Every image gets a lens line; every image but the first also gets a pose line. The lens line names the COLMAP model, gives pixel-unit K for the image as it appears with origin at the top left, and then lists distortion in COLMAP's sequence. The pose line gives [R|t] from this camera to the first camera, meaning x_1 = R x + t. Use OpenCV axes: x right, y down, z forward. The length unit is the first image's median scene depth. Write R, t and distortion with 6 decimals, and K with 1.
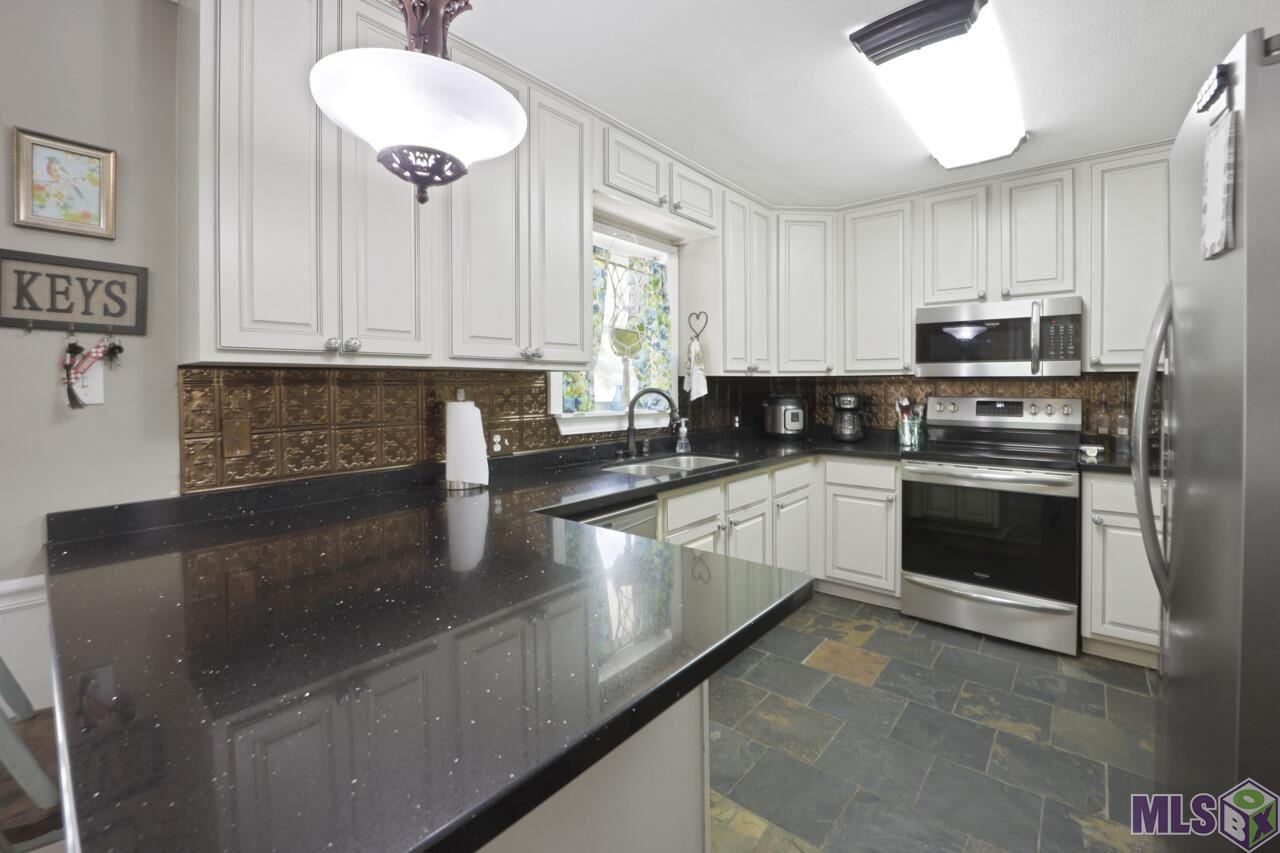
lens RADIAL K [[535.4, 0, 641.7], [0, 535.4, 408.5], [0, 0, 1]] dist [-0.019375, -0.000100]
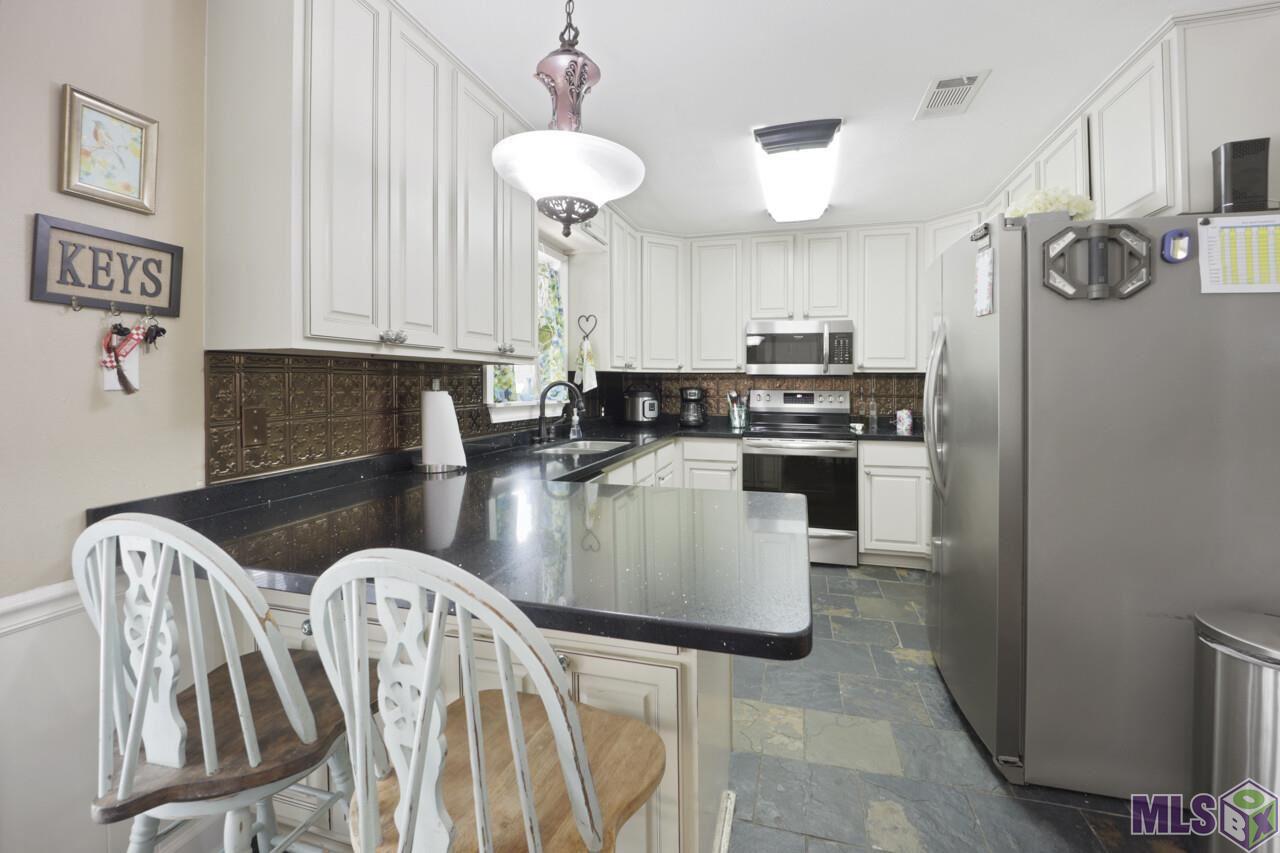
lens RADIAL K [[537.9, 0, 640.5], [0, 537.9, 402.3], [0, 0, 1]] dist [-0.017214, -0.000003]
pose [[0.914198, -0.006952, 0.405208, -0.307351], [0.008925, 0.999956, -0.002979, 0.012741], [-0.405169, 0.006340, 0.914220, -0.114972]]
